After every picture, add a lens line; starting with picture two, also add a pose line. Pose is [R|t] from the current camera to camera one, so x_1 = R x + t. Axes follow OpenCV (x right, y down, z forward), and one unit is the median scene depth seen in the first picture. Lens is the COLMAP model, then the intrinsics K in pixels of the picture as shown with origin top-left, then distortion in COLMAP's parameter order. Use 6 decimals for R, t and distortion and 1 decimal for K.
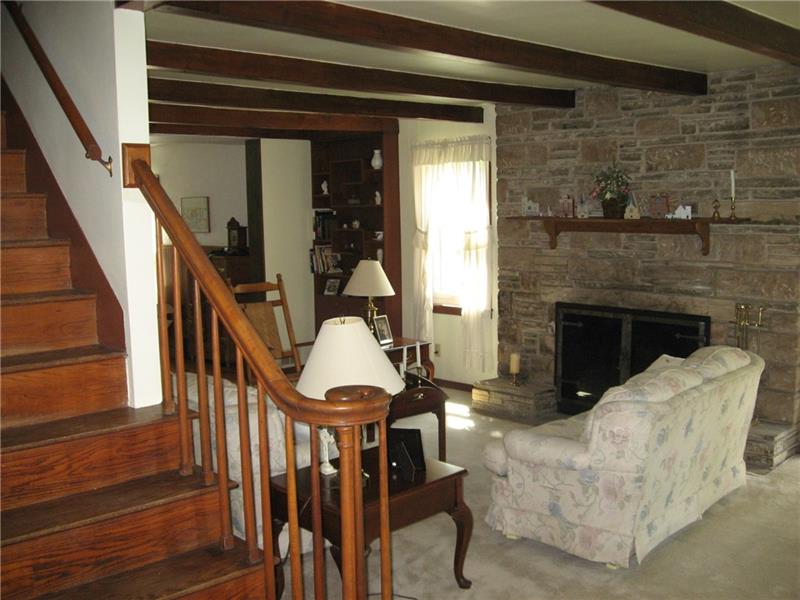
lens RADIAL K [[817.3, 0, 400.0], [0, 817.3, 300.9], [0, 0, 1]] dist [-0.113944, 0.000000]
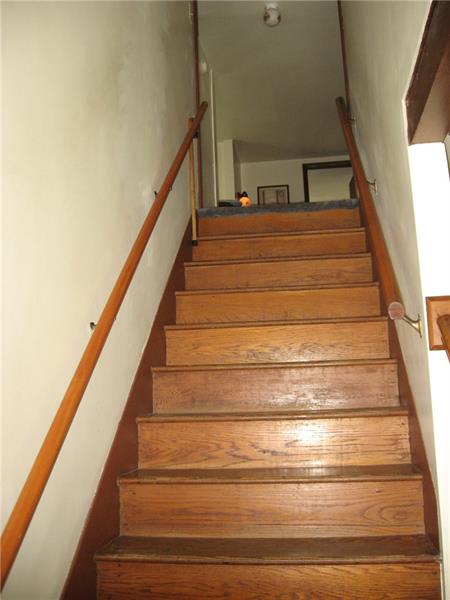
lens RADIAL K [[613.0, 0, 225.3], [0, 613.0, 299.5], [0, 0, 1]] dist [-0.113944, 0.000000]
pose [[0.629832, -0.110920, -0.768770, 0.002499], [-0.069217, 0.977798, -0.197787, -0.053980], [0.773641, 0.177784, 0.608171, 0.443186]]
